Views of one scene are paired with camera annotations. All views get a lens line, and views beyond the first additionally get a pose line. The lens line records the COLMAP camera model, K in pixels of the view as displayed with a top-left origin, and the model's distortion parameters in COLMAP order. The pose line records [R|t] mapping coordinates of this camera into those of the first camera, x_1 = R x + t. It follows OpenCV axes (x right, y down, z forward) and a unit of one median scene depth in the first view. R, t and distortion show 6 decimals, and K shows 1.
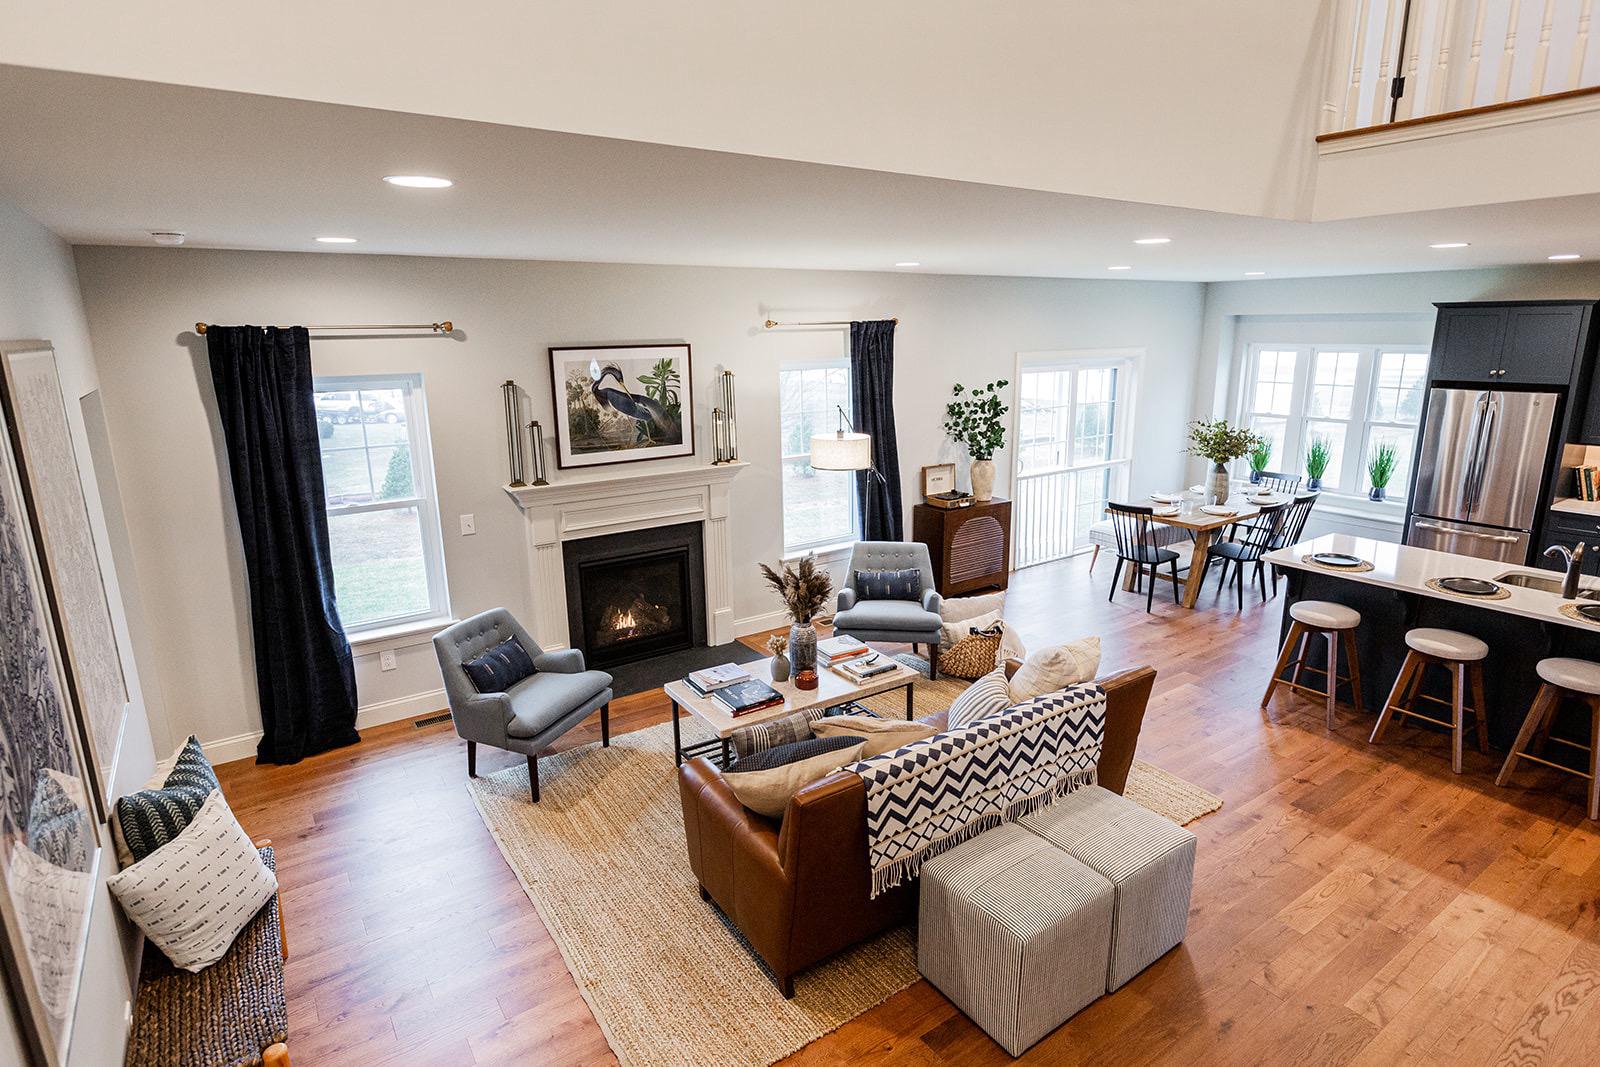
lens RADIAL K [[803.5, 0, 800.0], [0, 803.5, 533.5], [0, 0, 1]] dist [0.002084, -0.000556]
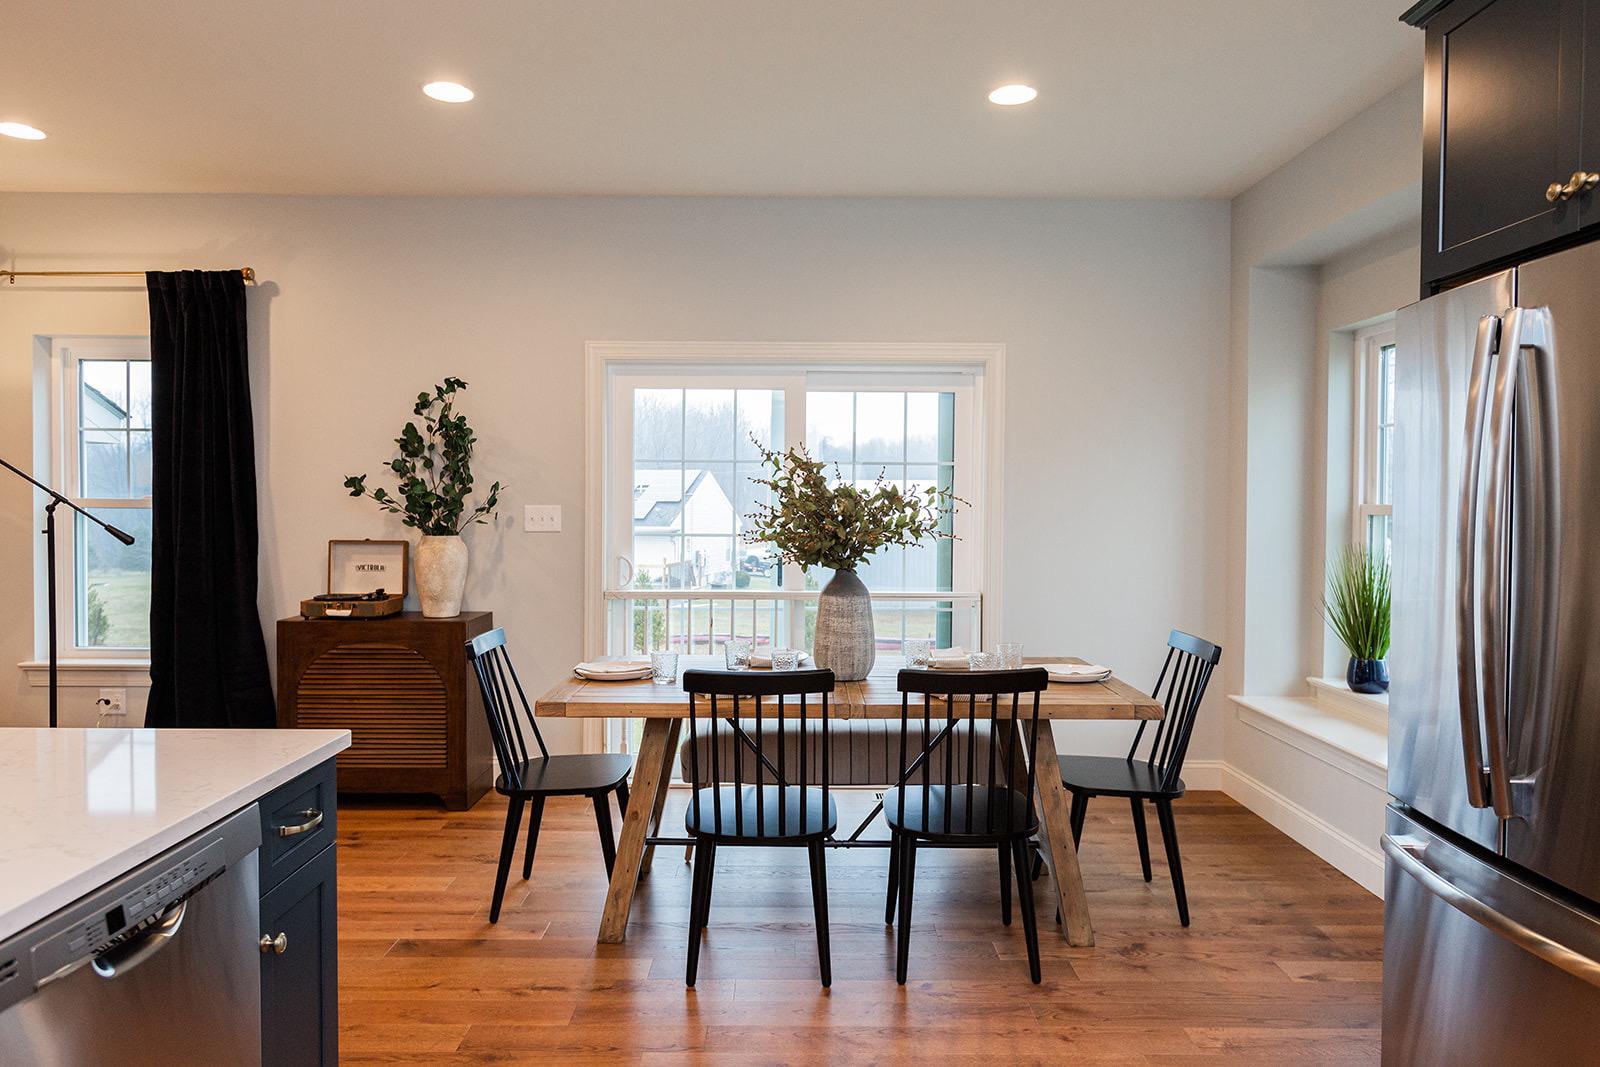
lens RADIAL K [[1052.4, 0, 800.0], [0, 1052.4, 533.5], [0, 0, 1]] dist [-0.002992, -0.000710]
pose [[0.827090, 0.035537, -0.560945, 0.795419], [-0.155562, 0.973488, -0.167696, -0.018011], [0.540114, 0.225961, 0.810690, 0.592281]]
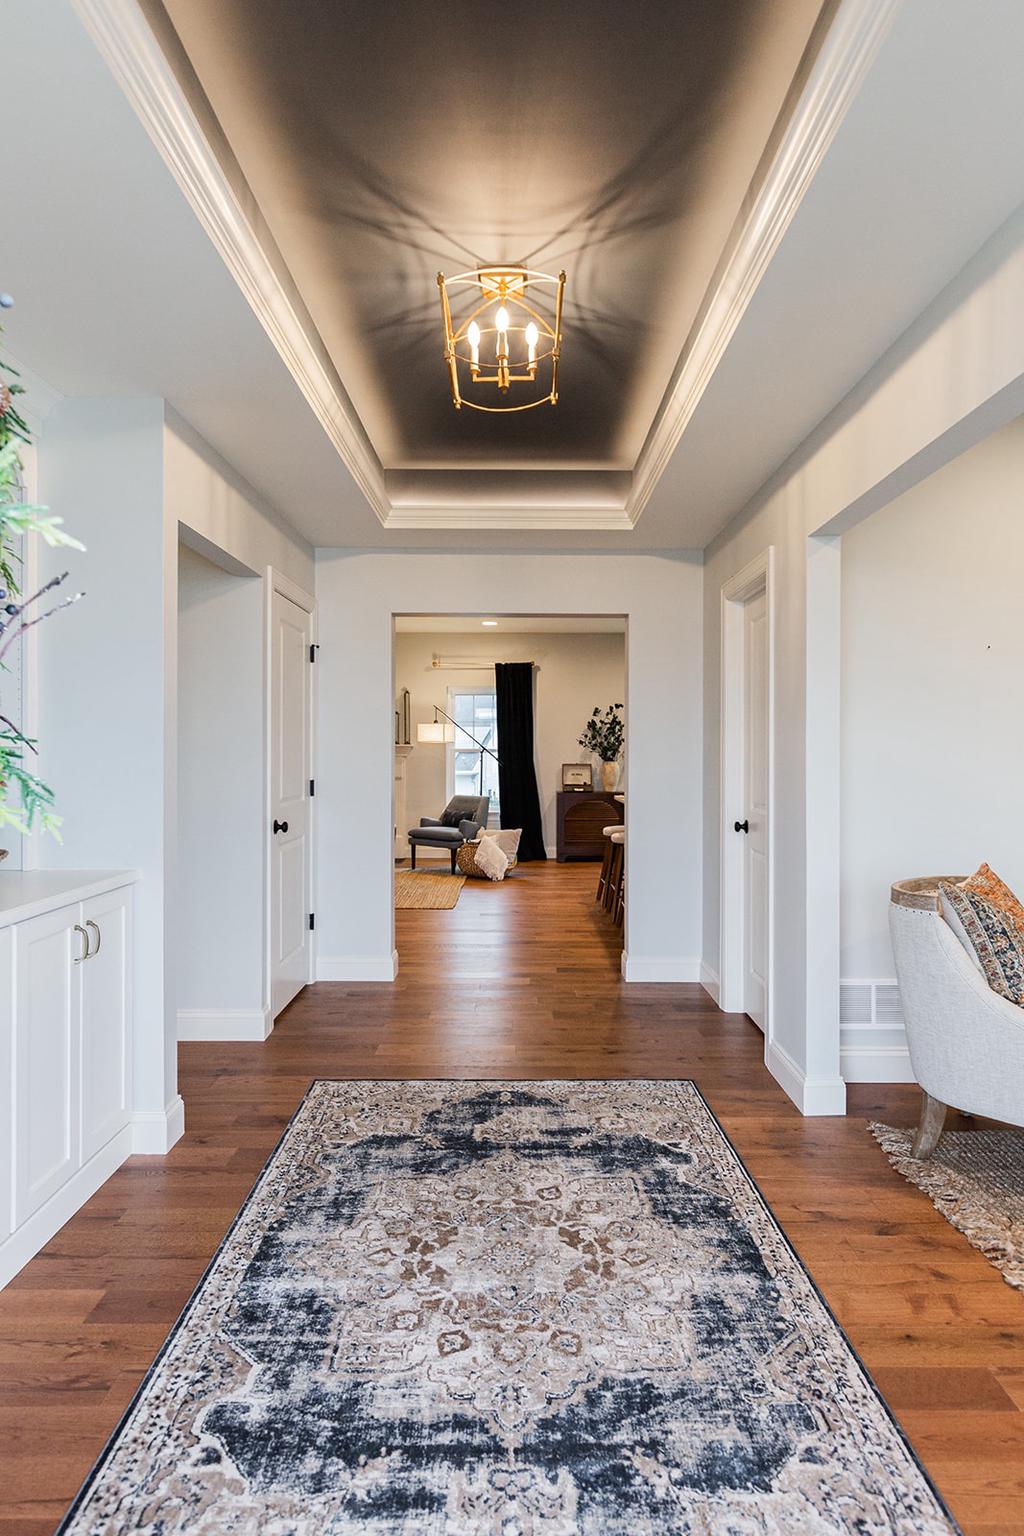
lens RADIAL K [[901.1, 0, 512.0], [0, 901.1, 768.0], [0, 0, 1]] dist [0.039383, -0.000423]
pose [[0.819357, 0.025718, -0.572707, 0.974254], [-0.151926, 0.973016, -0.173662, 0.208965], [0.552786, 0.229300, 0.801155, -0.308994]]
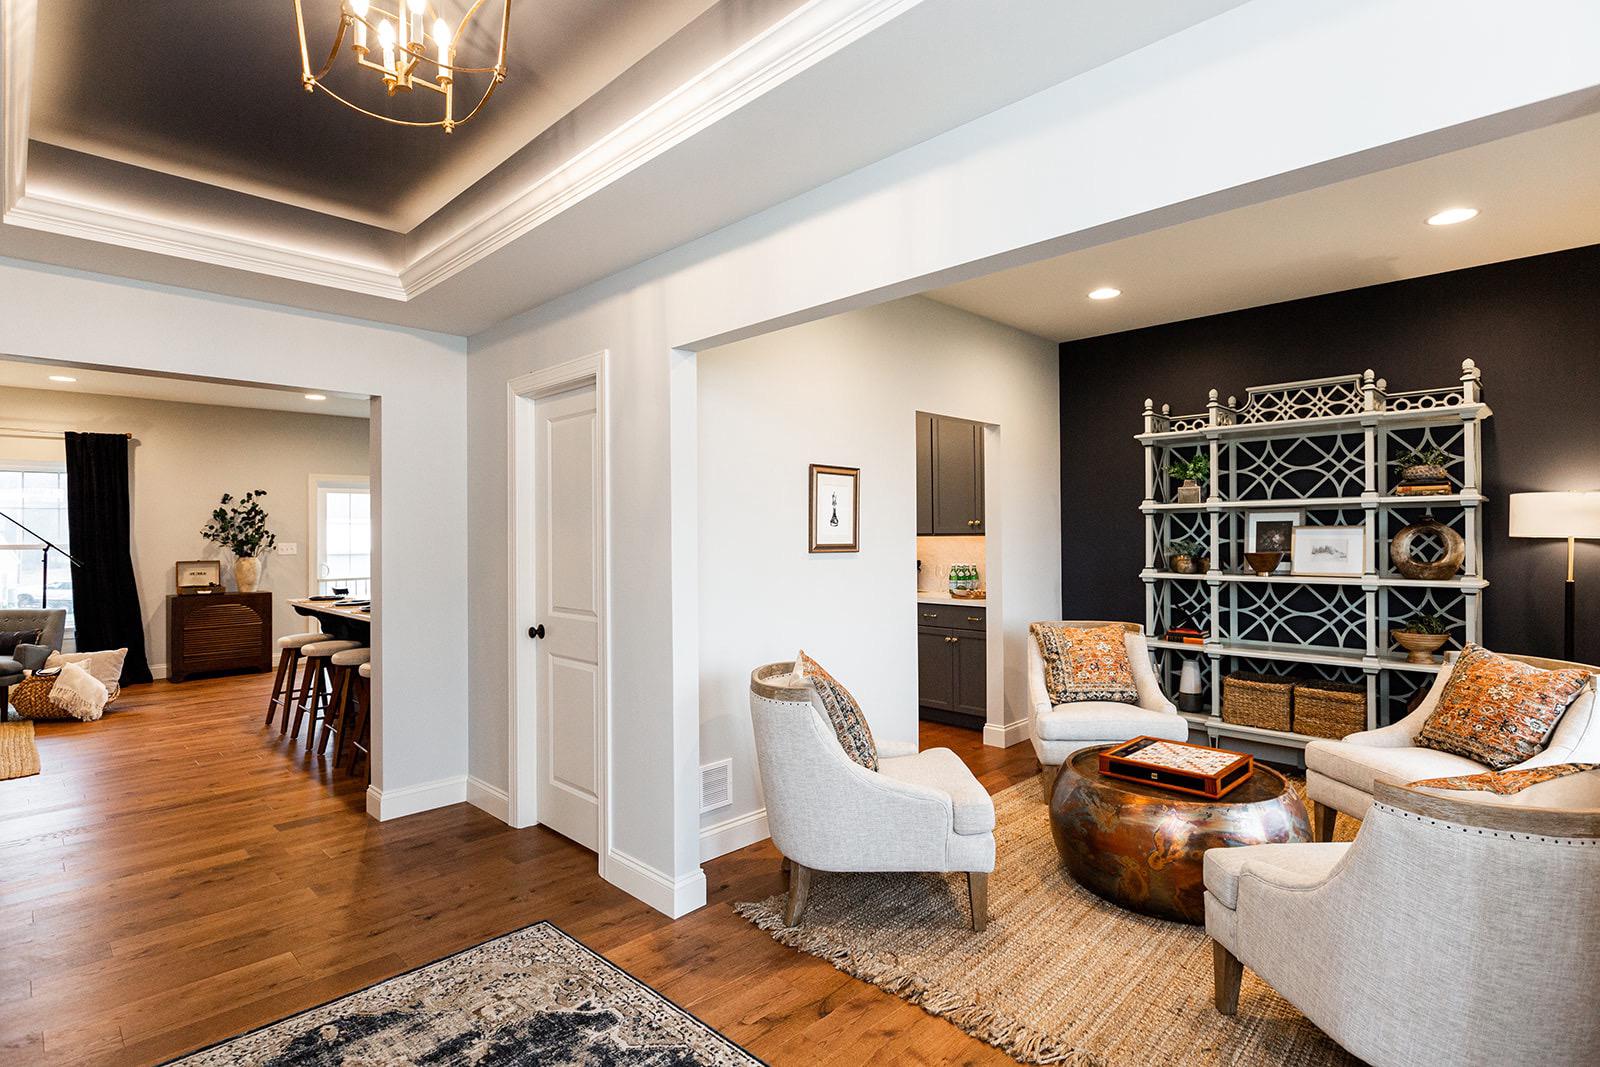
lens RADIAL K [[803.5, 0, 800.0], [0, 803.5, 533.5], [0, 0, 1]] dist [0.002084, -0.000556]
pose [[0.982952, 0.008905, 0.183645, 0.809971], [0.036267, 0.969811, -0.241147, 0.186151], [-0.180248, 0.243696, 0.952955, -0.266203]]
